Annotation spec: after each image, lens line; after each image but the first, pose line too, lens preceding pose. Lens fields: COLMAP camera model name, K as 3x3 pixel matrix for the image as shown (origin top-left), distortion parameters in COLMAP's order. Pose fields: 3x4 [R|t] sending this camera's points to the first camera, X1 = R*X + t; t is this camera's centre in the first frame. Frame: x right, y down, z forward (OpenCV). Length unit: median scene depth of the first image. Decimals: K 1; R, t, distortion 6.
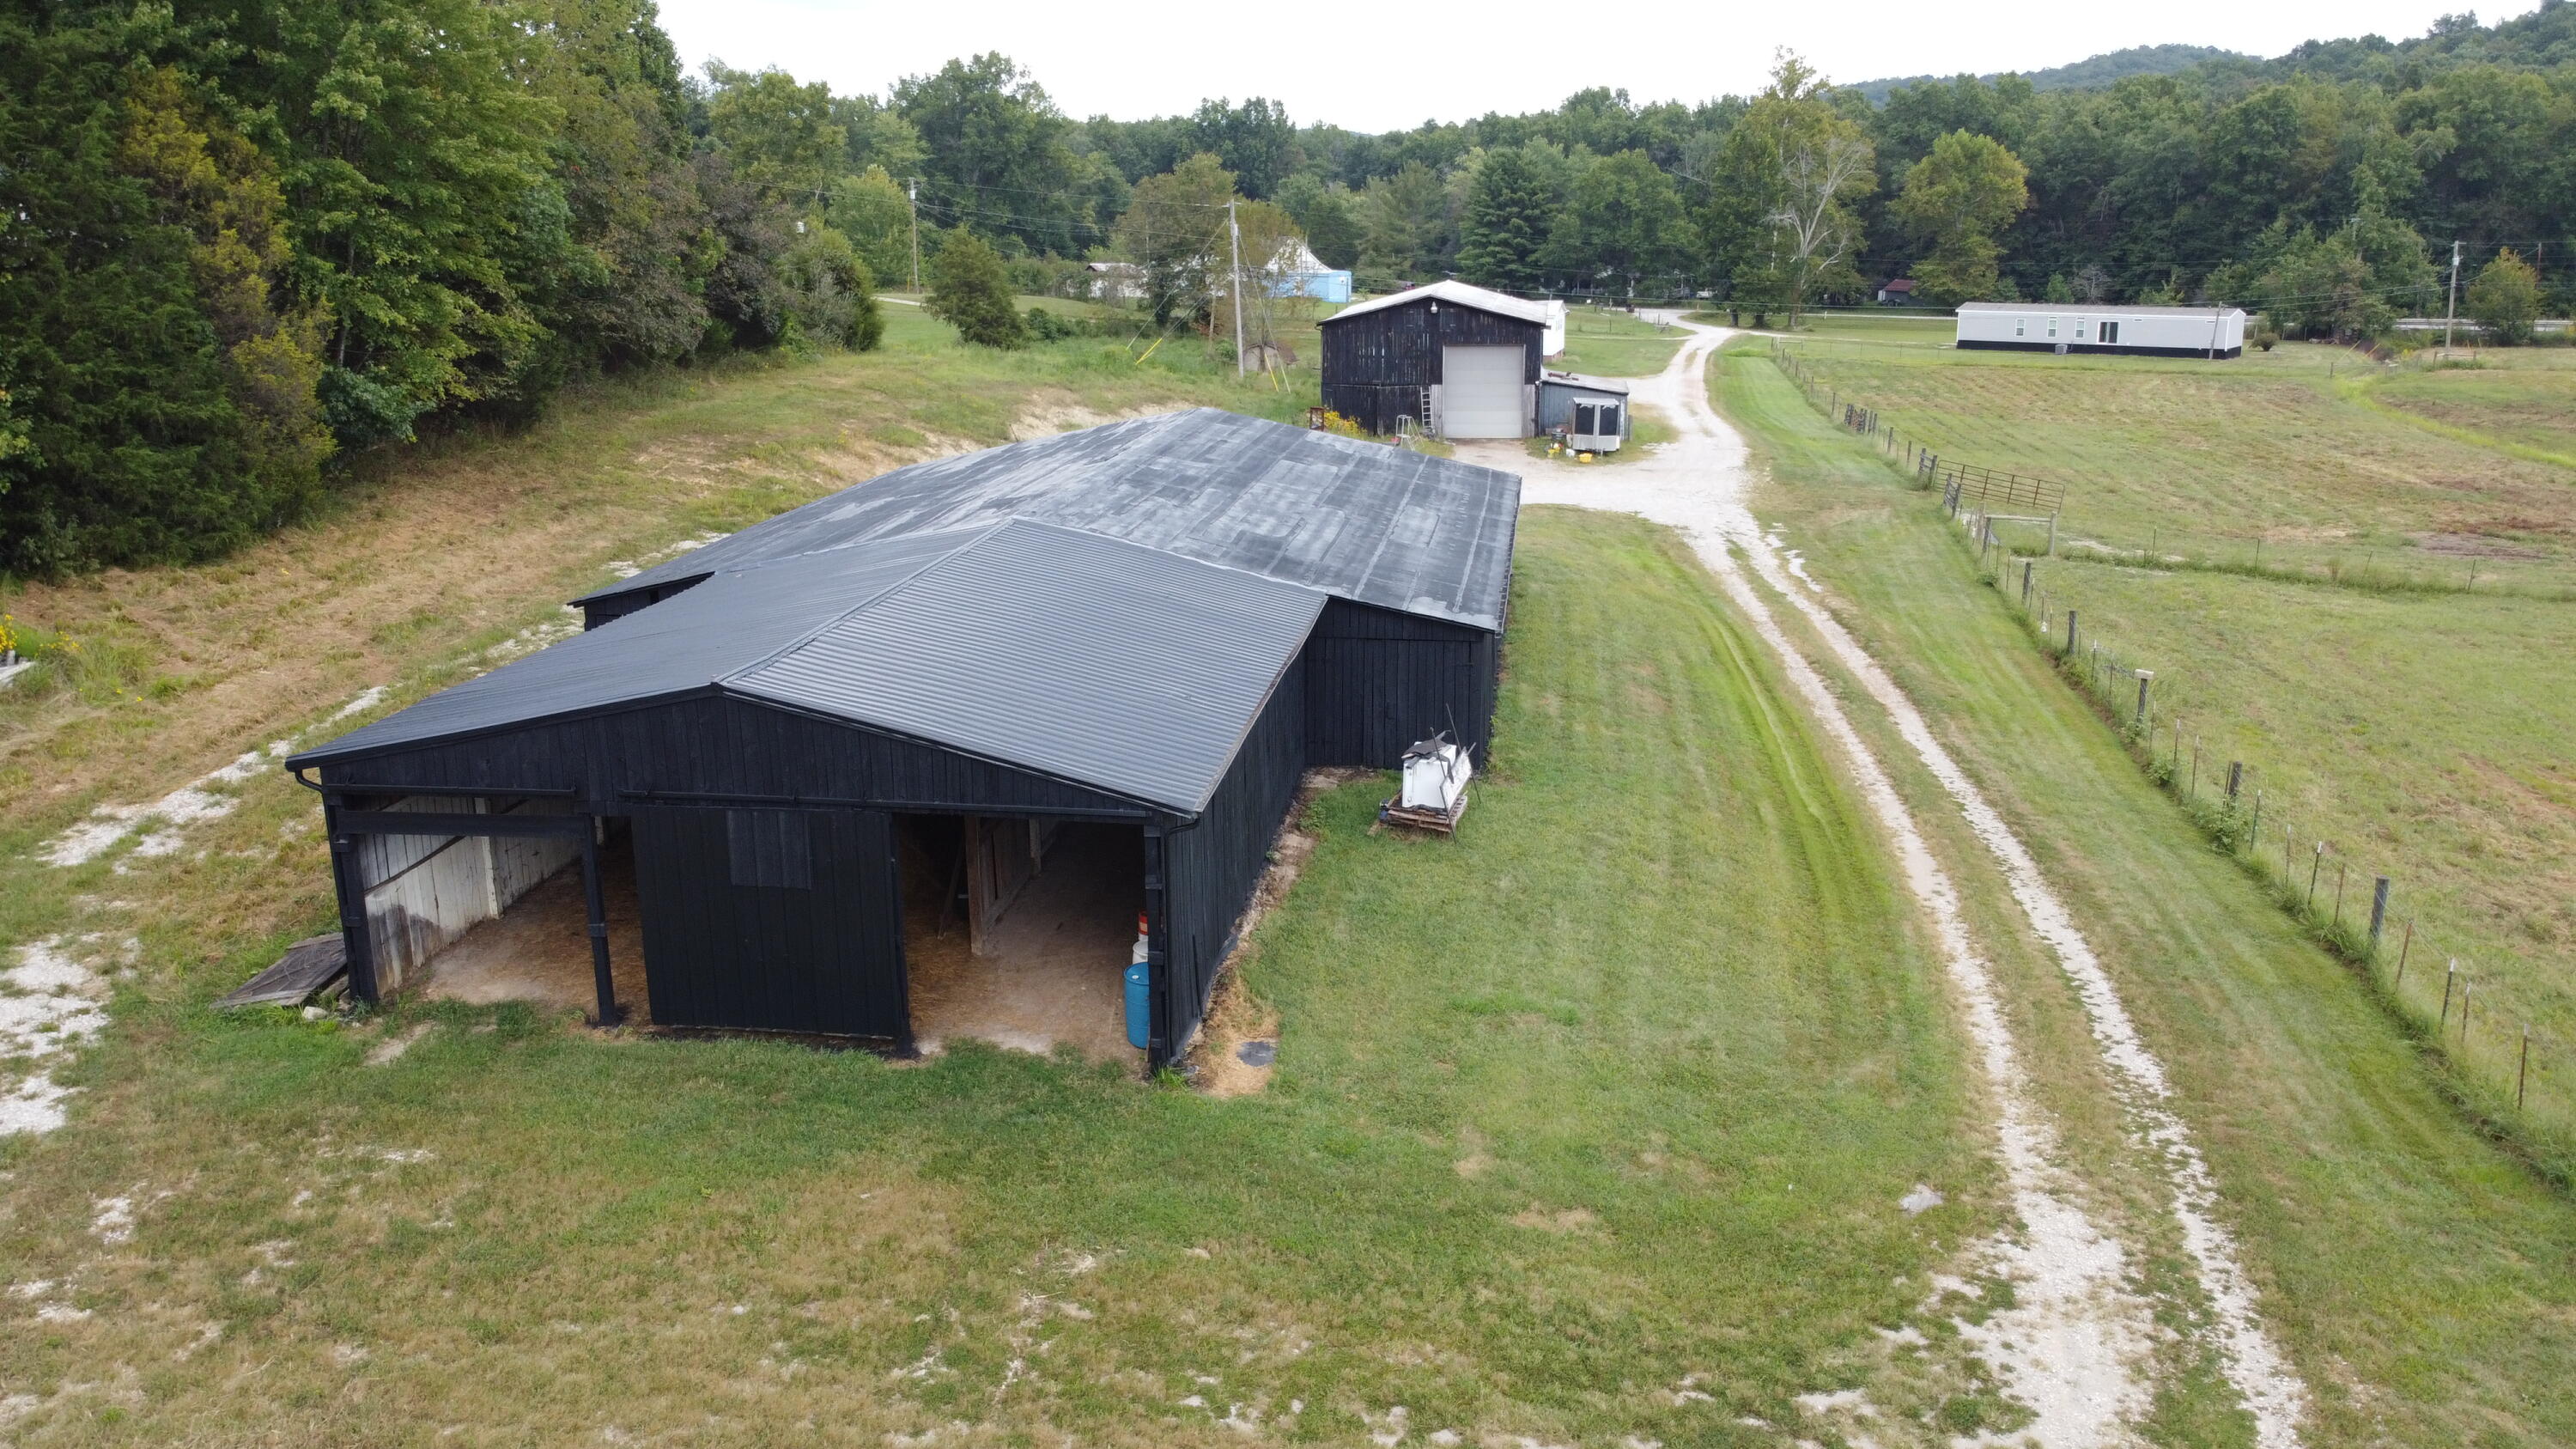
lens RADIAL K [[1942.4, 0, 1288.0], [0, 1942.4, 724.5], [0, 0, 1]] dist [-0.001263, -0.001947]
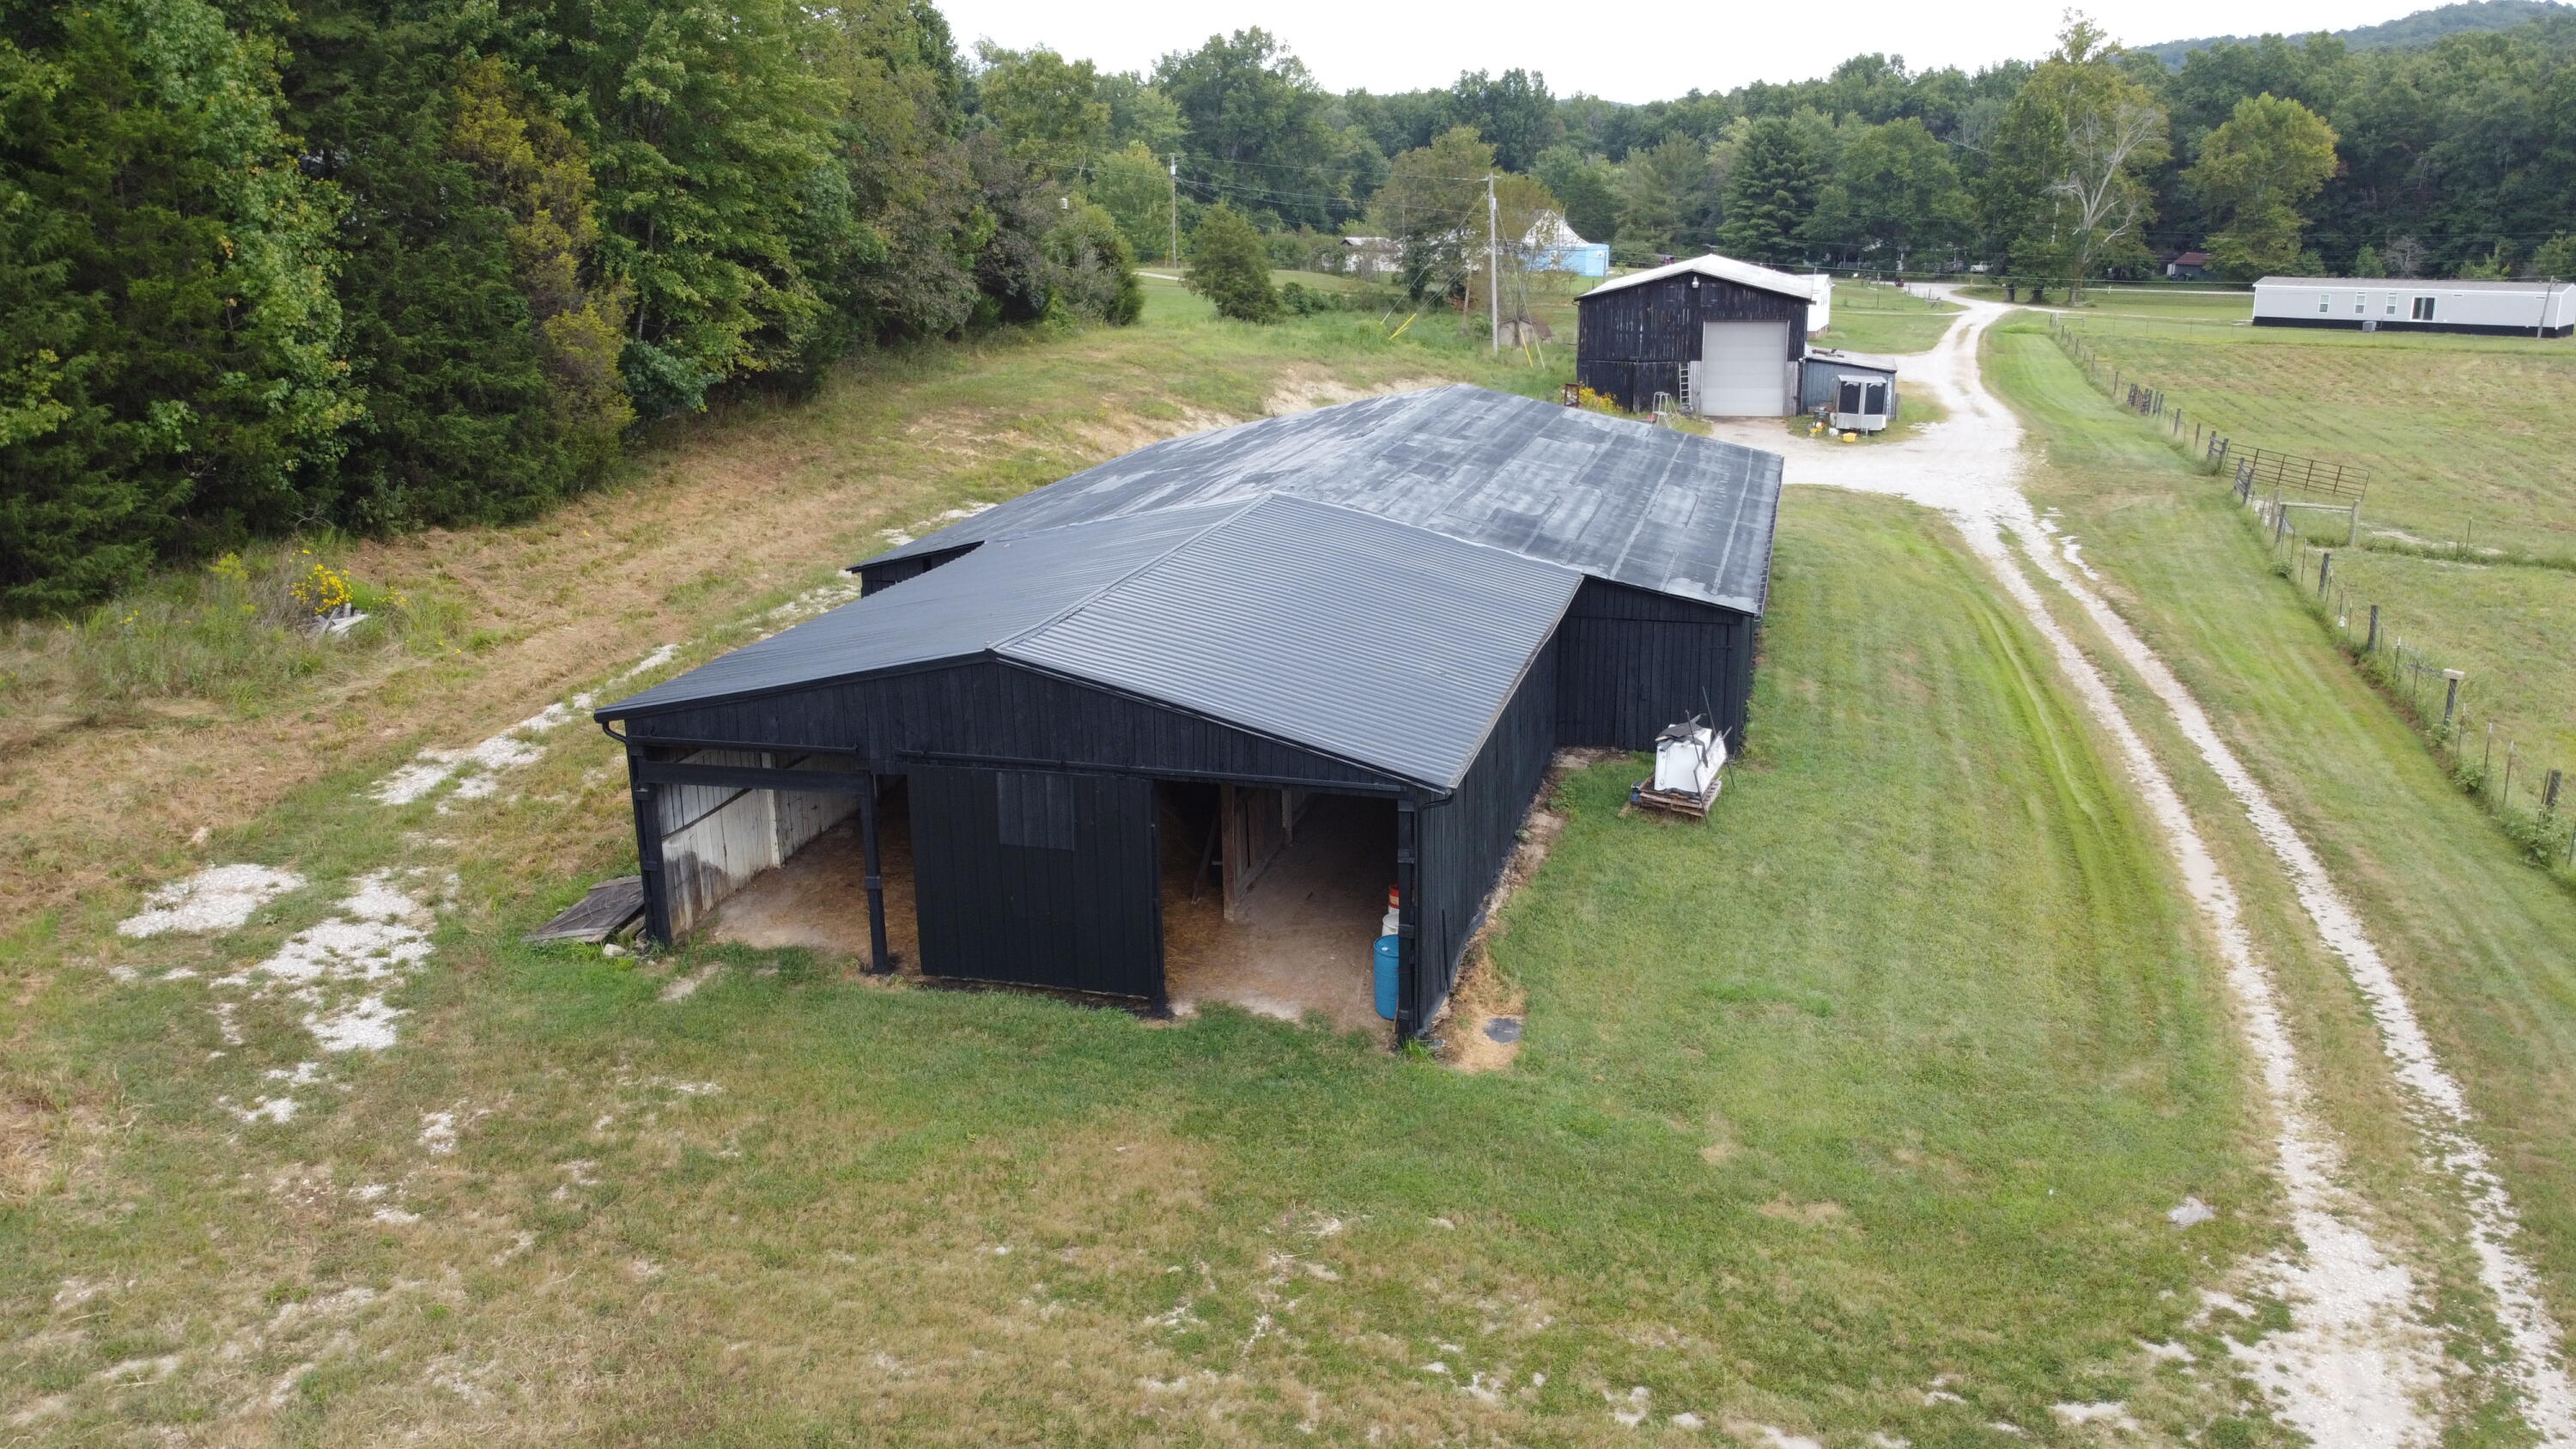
lens RADIAL K [[1942.4, 0, 1288.0], [0, 1942.4, 724.5], [0, 0, 1]] dist [-0.001263, -0.001947]
pose [[0.992012, 0.028020, -0.122991, -0.005026], [-0.026422, 0.999544, 0.014604, -0.000344], [0.123344, -0.011237, 0.992300, -0.007273]]
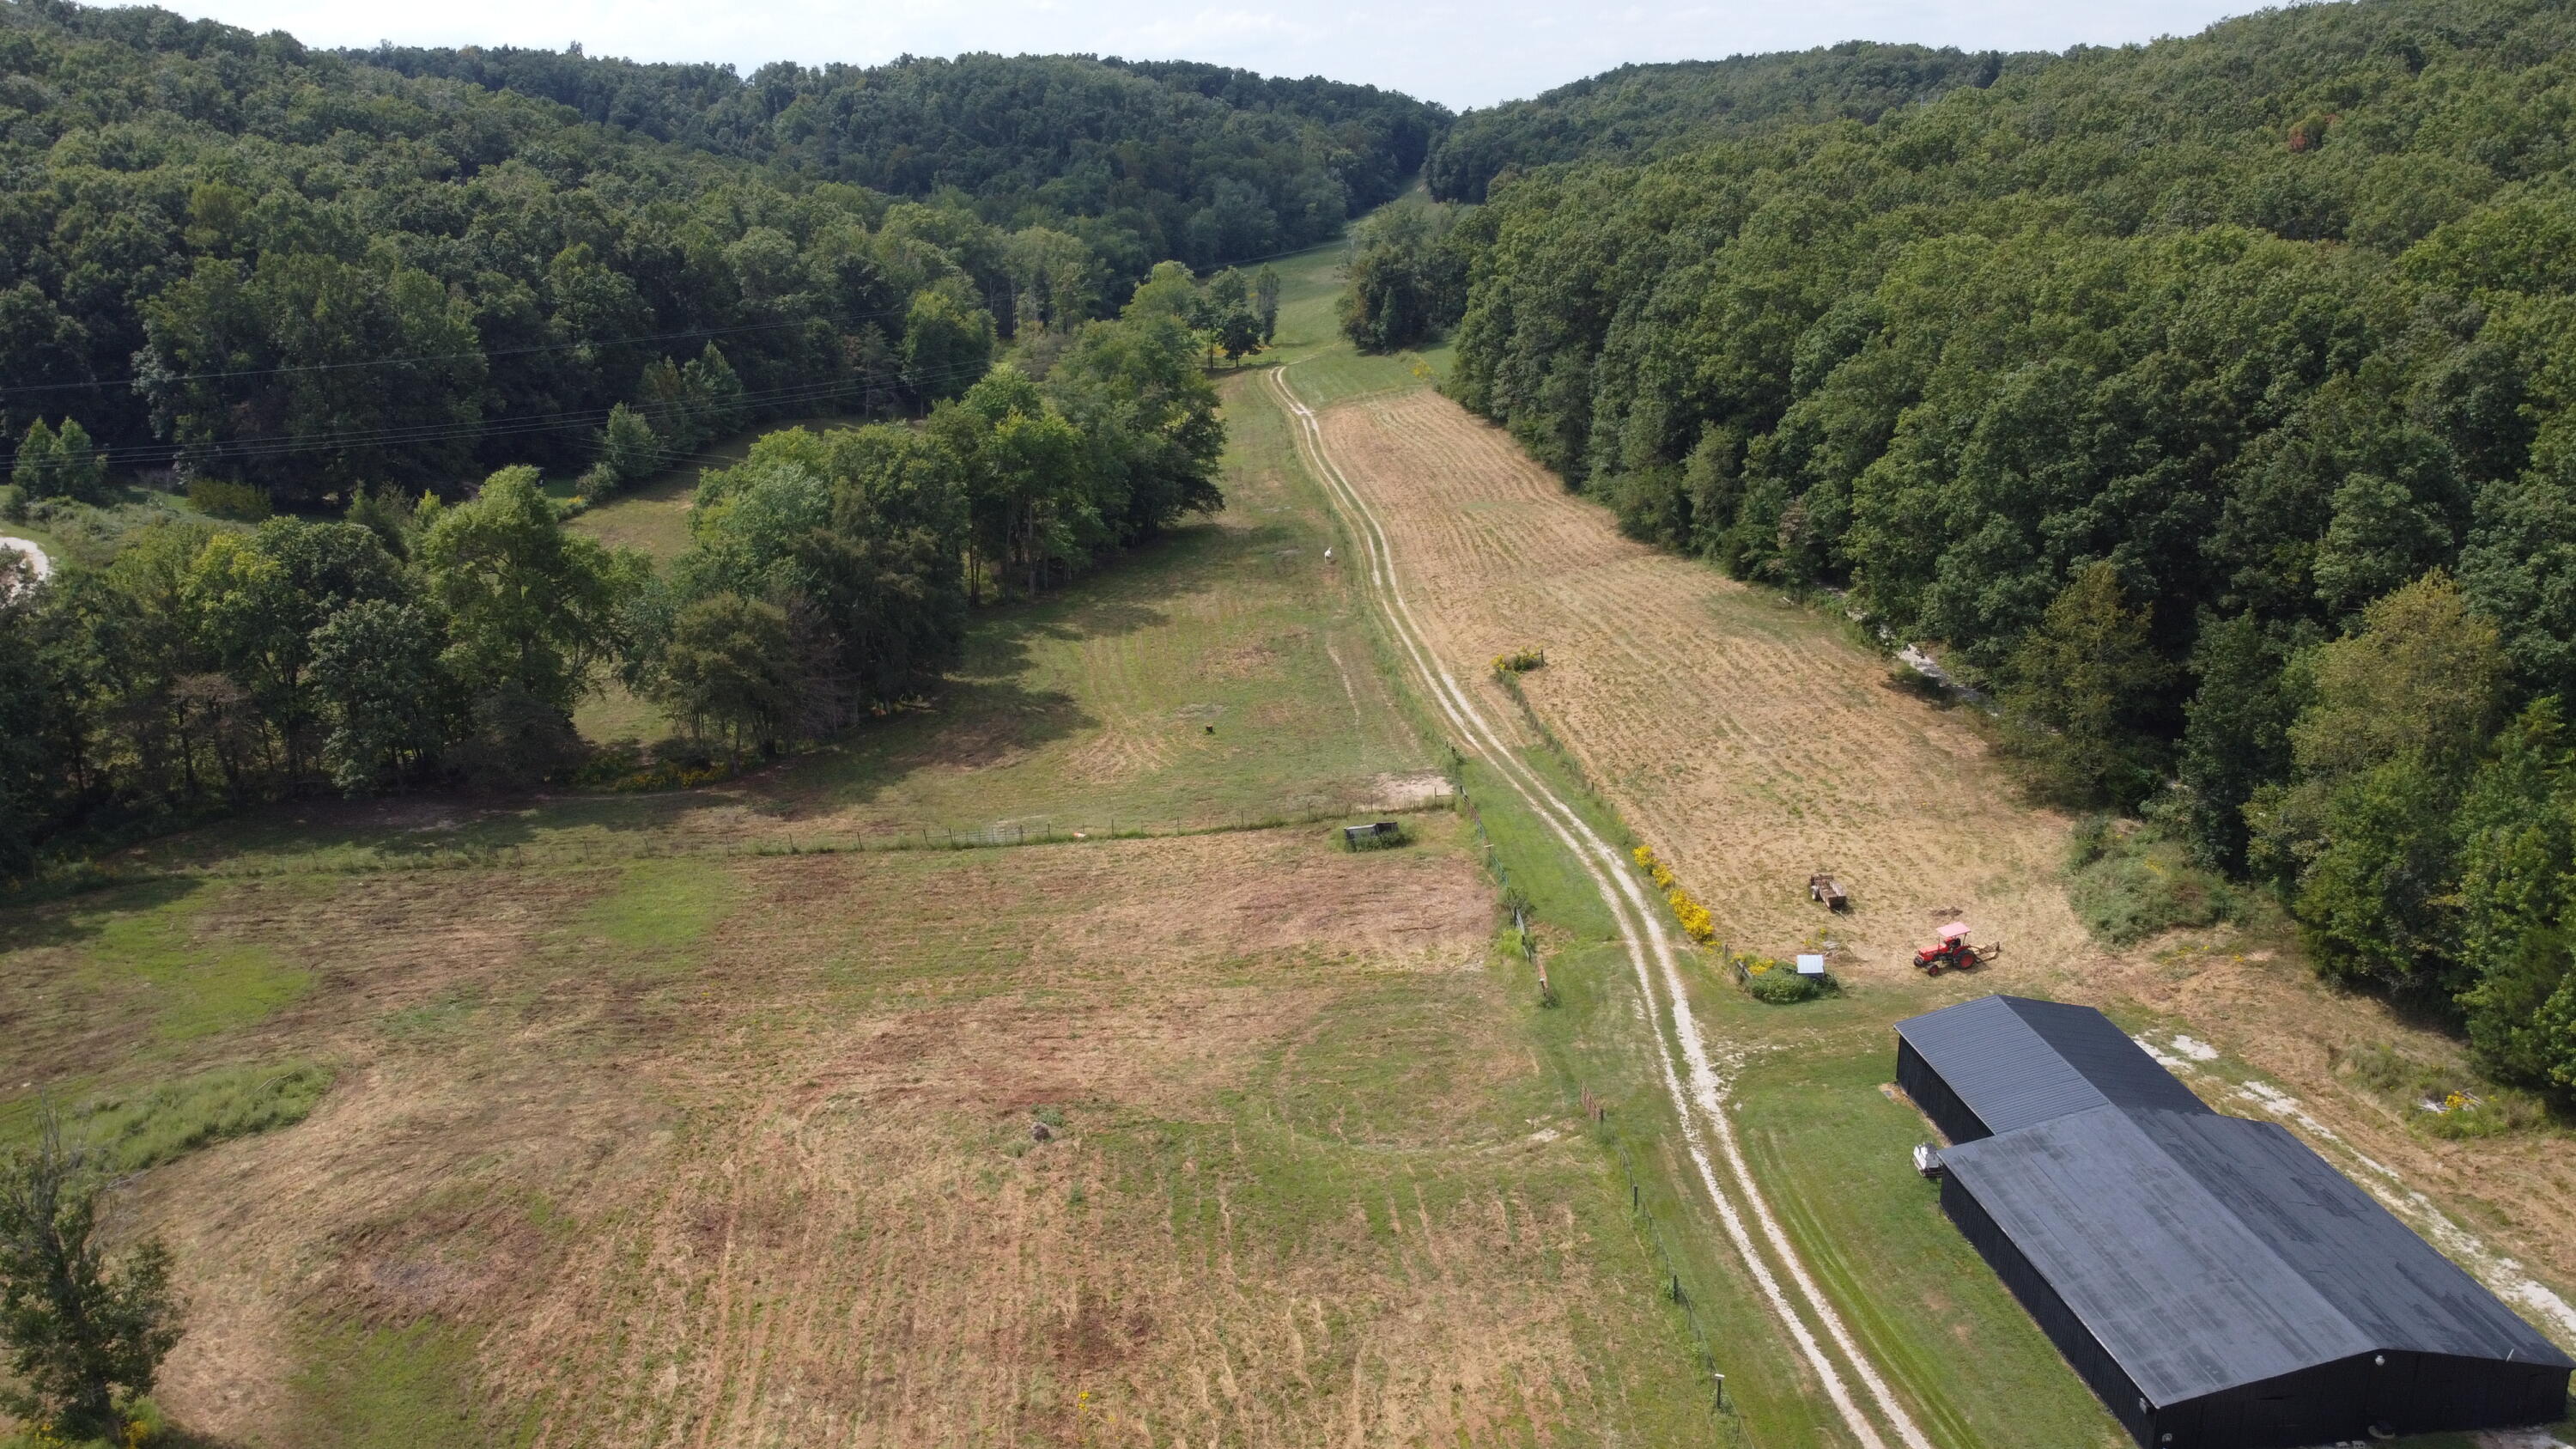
lens RADIAL K [[1942.4, 0, 1288.0], [0, 1942.4, 724.5], [0, 0, 1]] dist [-0.001263, -0.001947]
pose [[-0.971377, 0.078046, -0.224355, 1.465210], [-0.046911, 0.862856, 0.503267, -1.773495], [0.232865, 0.499387, -0.834498, 2.605167]]
